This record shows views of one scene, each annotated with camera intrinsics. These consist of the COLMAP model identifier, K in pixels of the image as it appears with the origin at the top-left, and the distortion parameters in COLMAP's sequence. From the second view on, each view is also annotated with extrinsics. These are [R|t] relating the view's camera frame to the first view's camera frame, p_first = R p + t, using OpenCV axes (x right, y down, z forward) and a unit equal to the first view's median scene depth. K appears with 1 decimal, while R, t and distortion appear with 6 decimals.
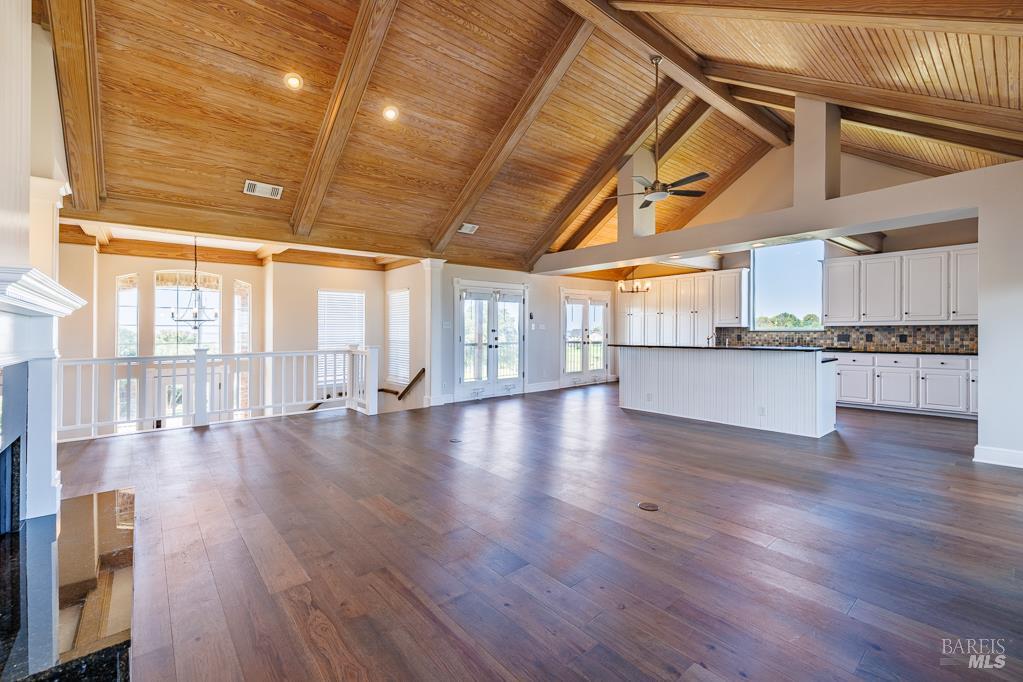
lens RADIAL K [[429.7, 0, 497.6], [0, 429.7, 337.6], [0, 0, 1]] dist [0.003028, 0.000602]
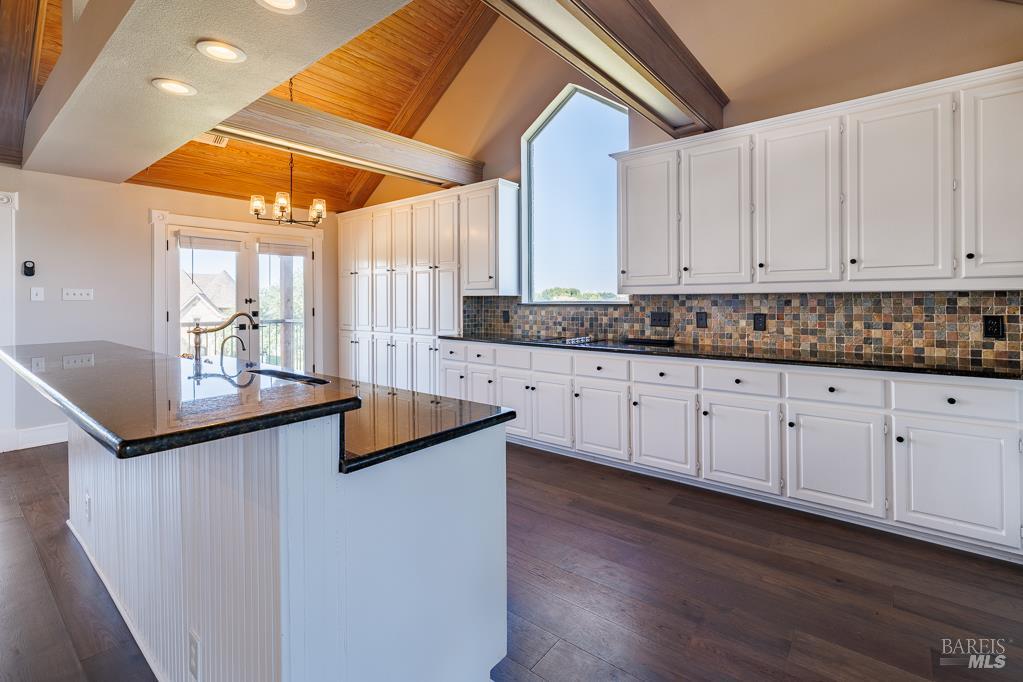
lens RADIAL K [[464.7, 0, 527.5], [0, 464.7, 303.6], [0, 0, 1]] dist [-0.001890, 0.000119]
pose [[0.975569, 0.000493, 0.219694, 0.528951], [0.001842, 0.999944, -0.010423, -0.011278], [-0.219687, 0.010573, 0.975513, 0.512487]]
